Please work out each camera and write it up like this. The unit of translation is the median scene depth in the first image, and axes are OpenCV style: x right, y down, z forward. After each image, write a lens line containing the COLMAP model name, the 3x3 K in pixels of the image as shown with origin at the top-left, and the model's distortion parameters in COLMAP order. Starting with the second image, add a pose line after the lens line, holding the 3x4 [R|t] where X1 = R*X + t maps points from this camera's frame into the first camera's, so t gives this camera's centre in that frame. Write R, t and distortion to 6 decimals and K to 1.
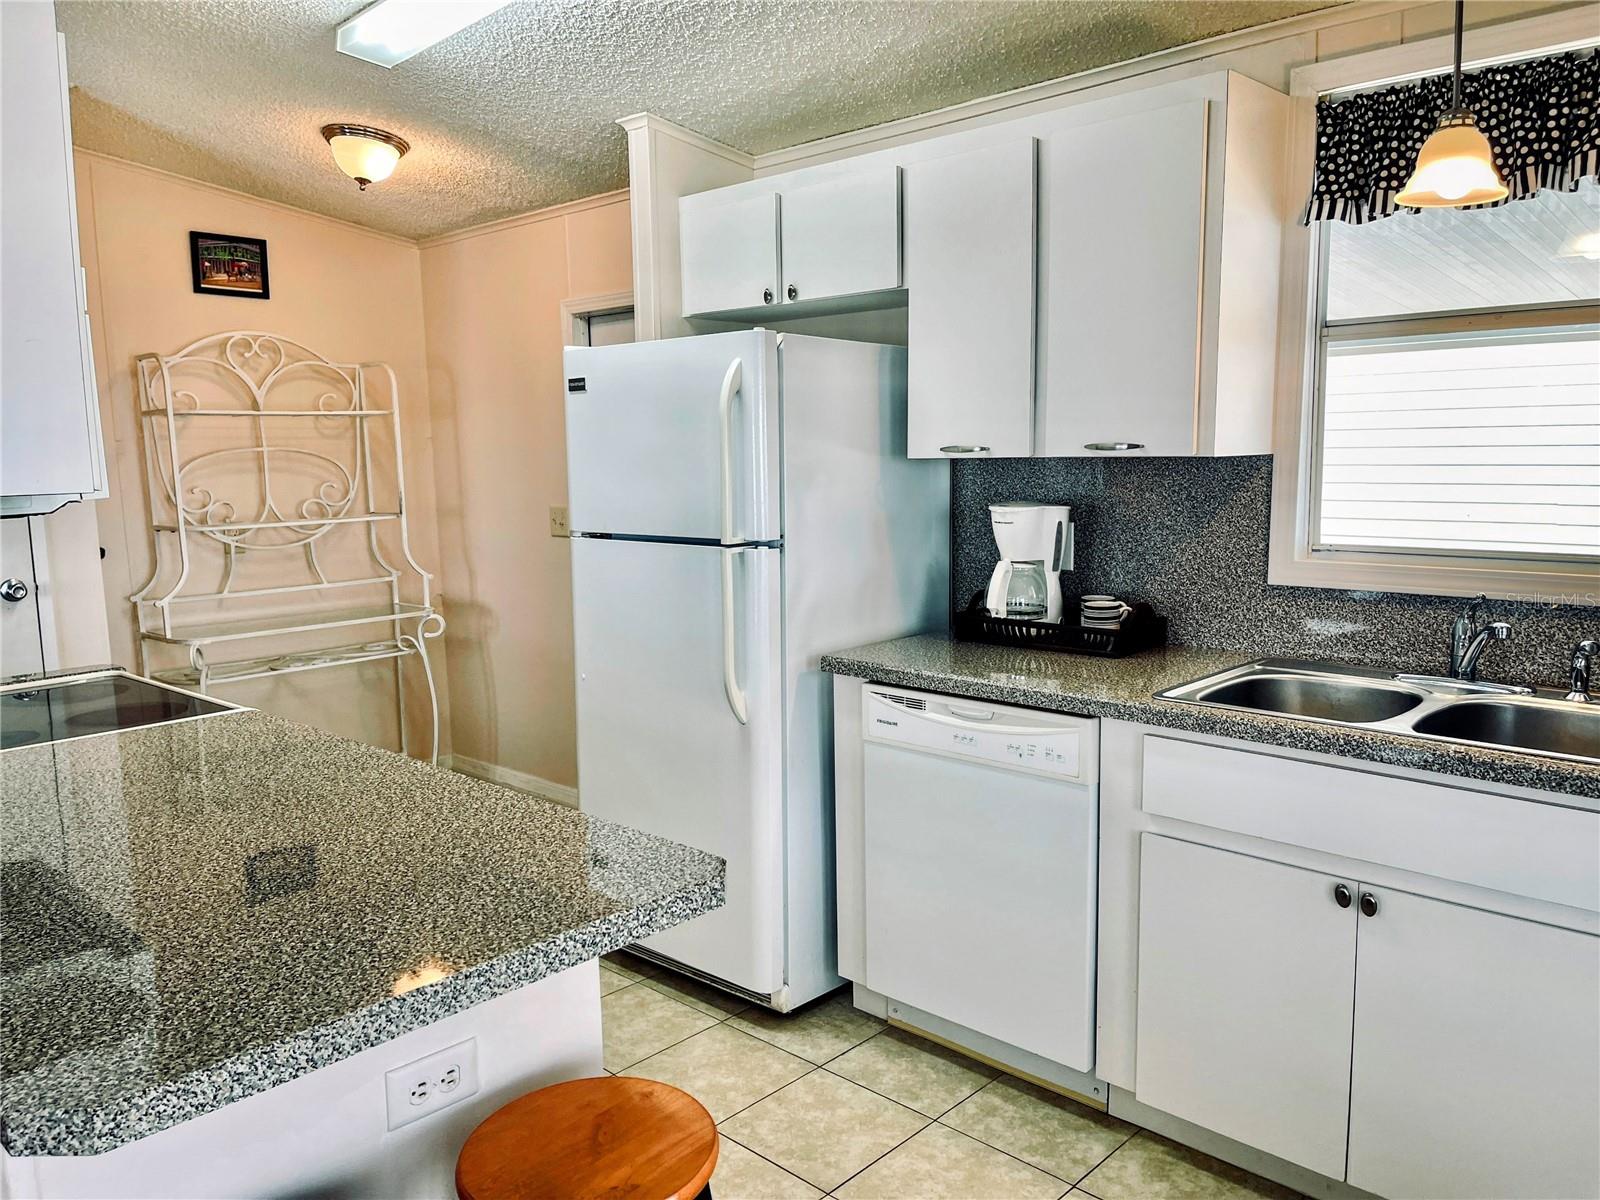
lens RADIAL K [[1201.5, 0, 802.4], [0, 1201.5, 601.5], [0, 0, 1]] dist [0.028500, -0.007831]
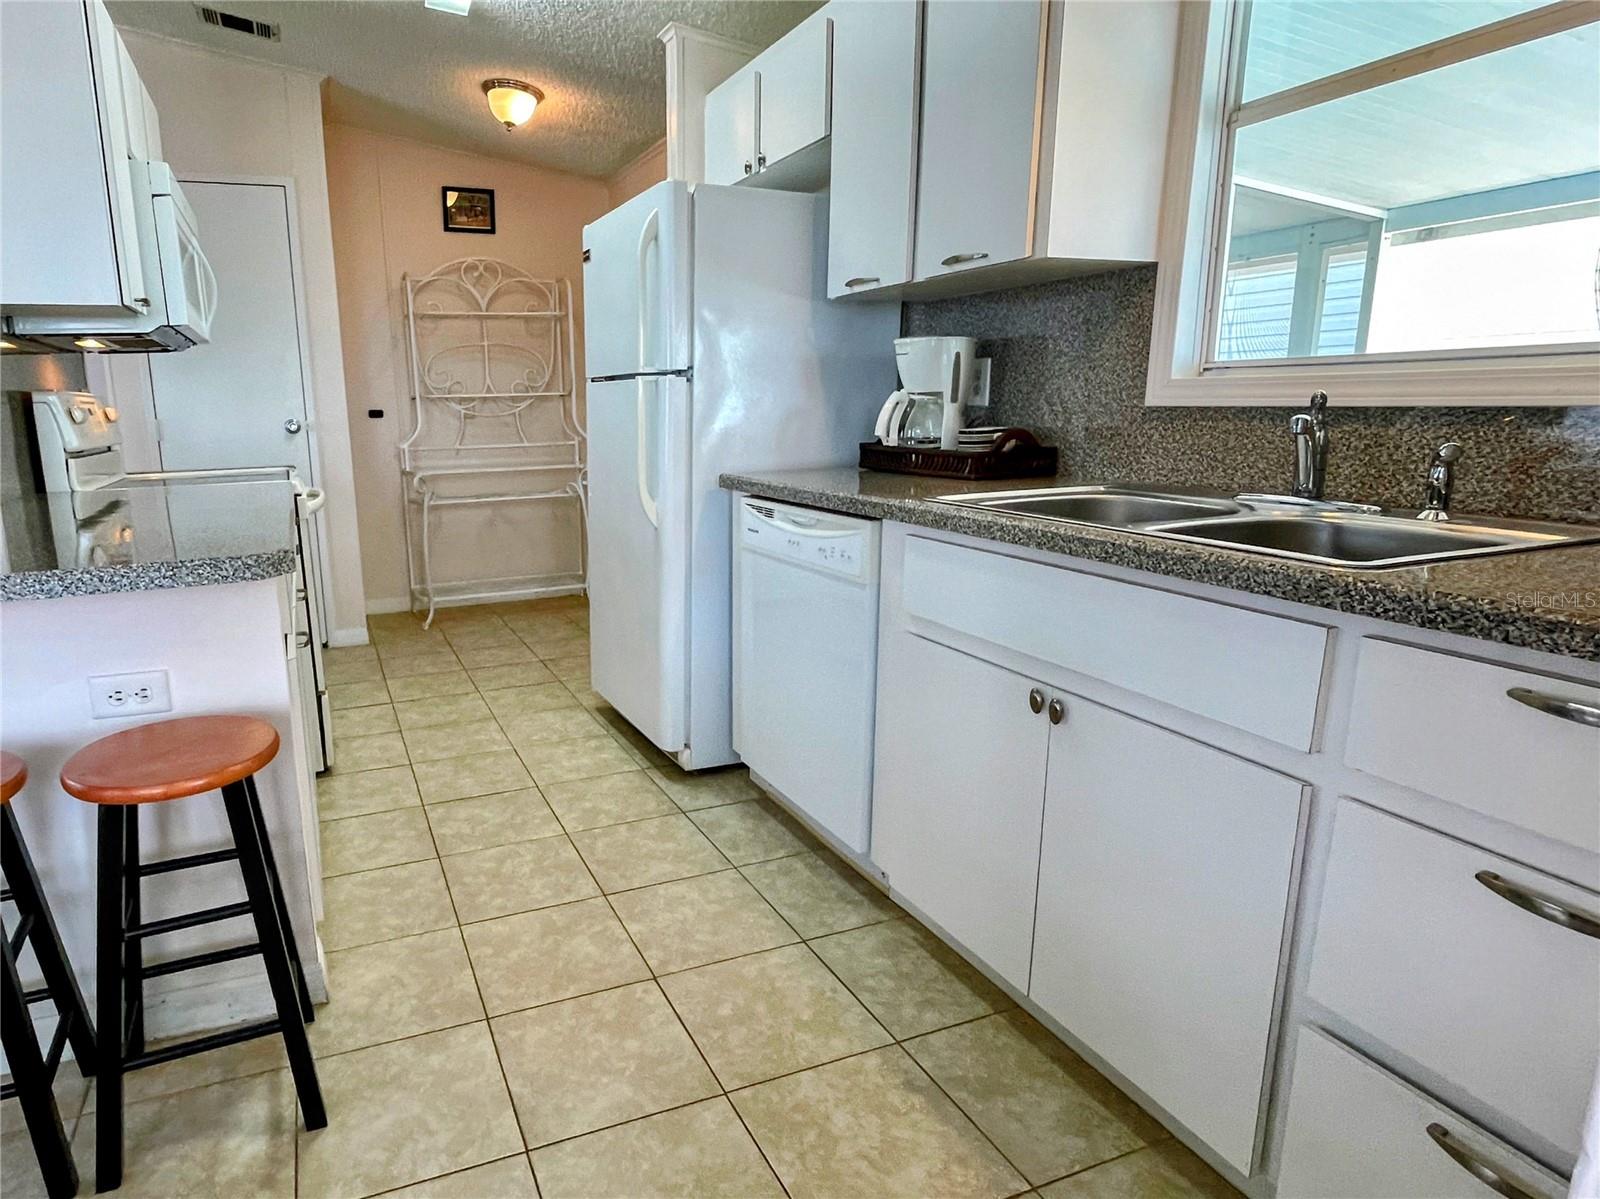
lens RADIAL K [[918.3, 0, 656.4], [0, 918.3, 600.6], [0, 0, 1]] dist [0.002156, -0.003532]
pose [[0.894959, 0.093357, -0.436271, 0.362441], [-0.053607, 0.993279, 0.102580, 0.081000], [0.442916, -0.068418, 0.893949, 0.179020]]
